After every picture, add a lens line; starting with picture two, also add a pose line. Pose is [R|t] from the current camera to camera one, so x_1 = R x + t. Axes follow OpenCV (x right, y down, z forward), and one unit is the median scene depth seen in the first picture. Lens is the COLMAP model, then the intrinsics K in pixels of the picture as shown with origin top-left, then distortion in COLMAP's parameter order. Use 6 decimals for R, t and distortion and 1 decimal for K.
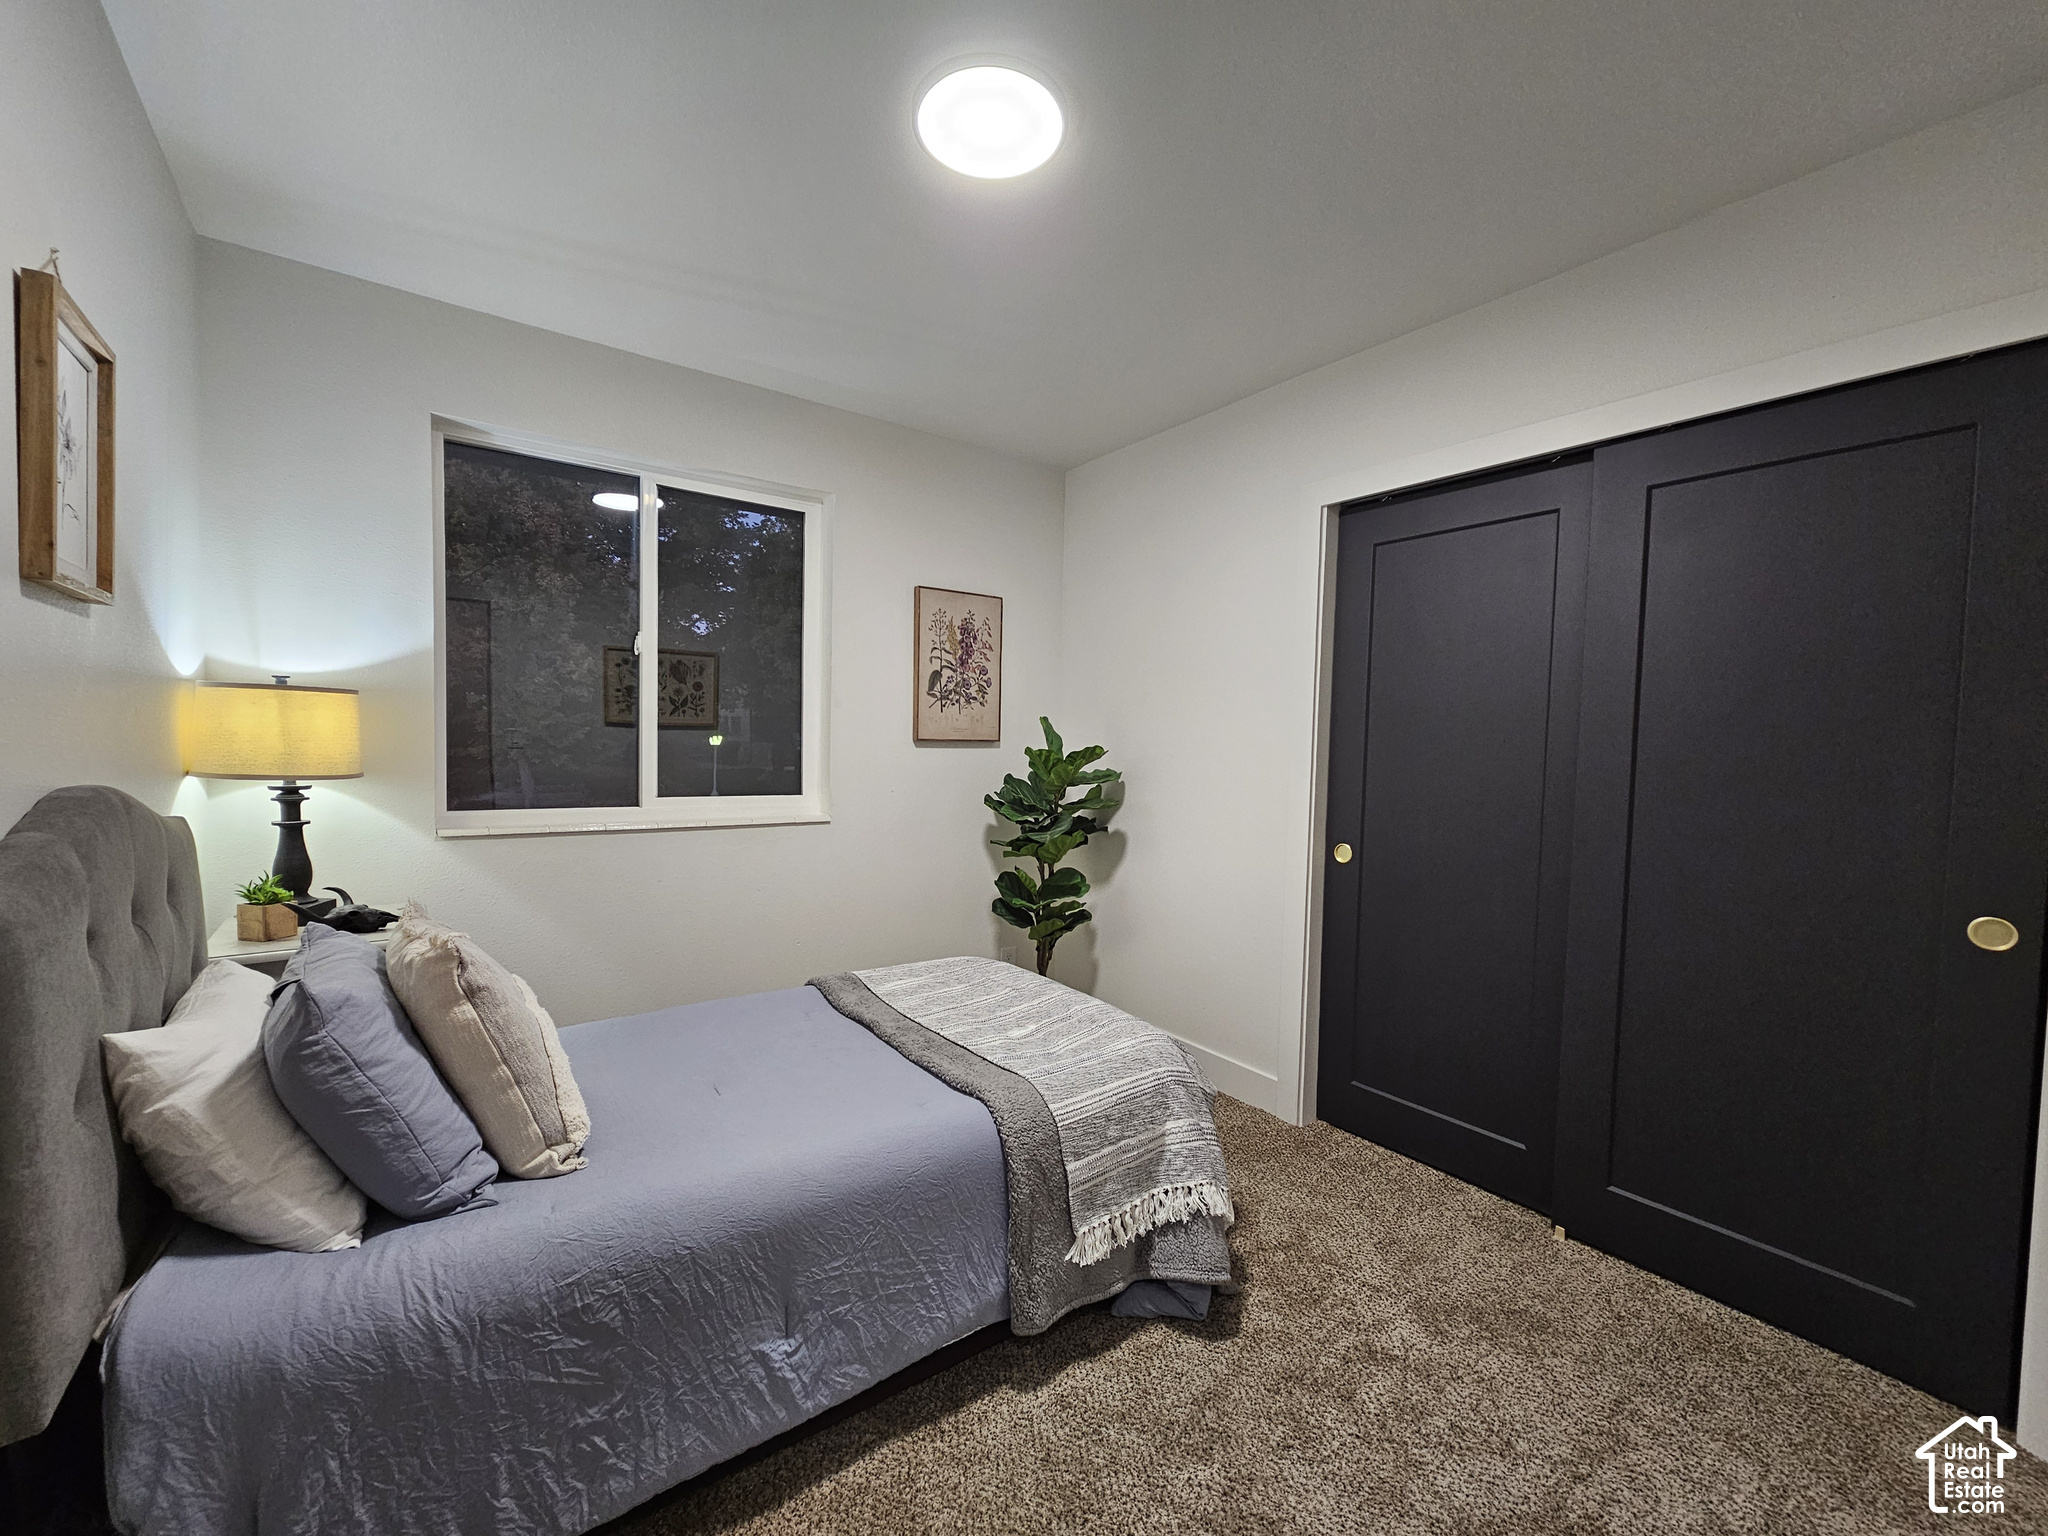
lens RADIAL K [[815.5, 0, 1020.5], [0, 815.5, 773.4], [0, 0, 1]] dist [-0.000686, -0.000698]
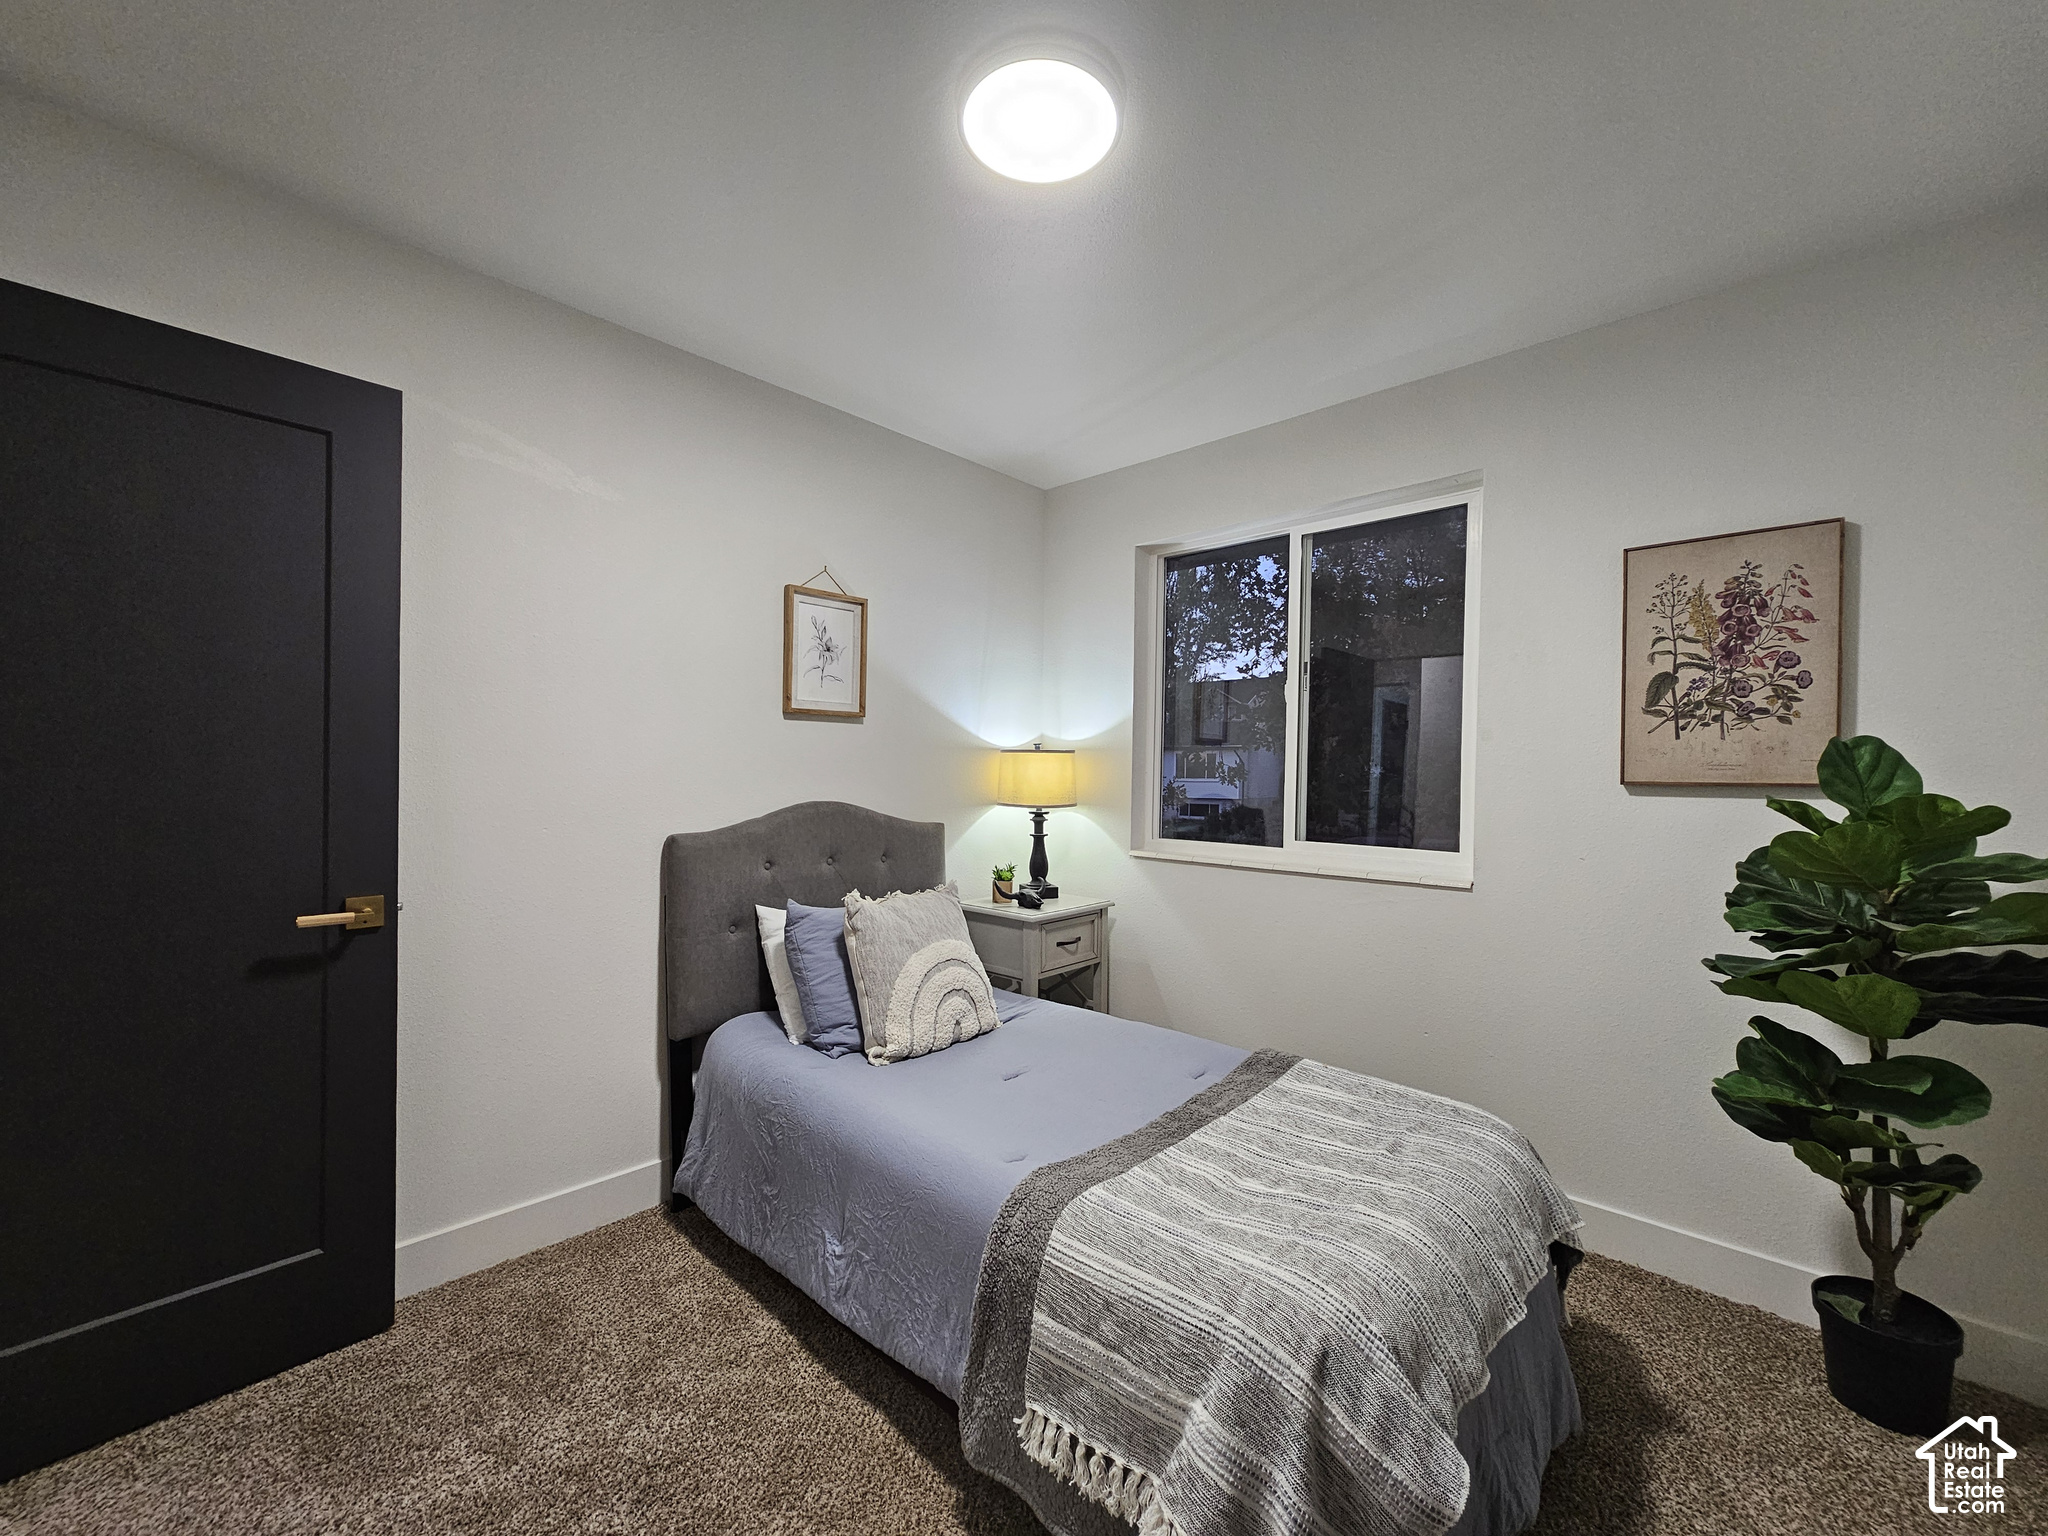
lens RADIAL K [[815.5, 0, 1019.3], [0, 815.5, 770.0], [0, 0, 1]] dist [-0.000686, -0.000698]
pose [[0.190558, -0.020316, -0.981466, 0.418428], [-0.045315, 0.998538, -0.029468, -0.010836], [0.980630, 0.050090, 0.189358, 0.399383]]
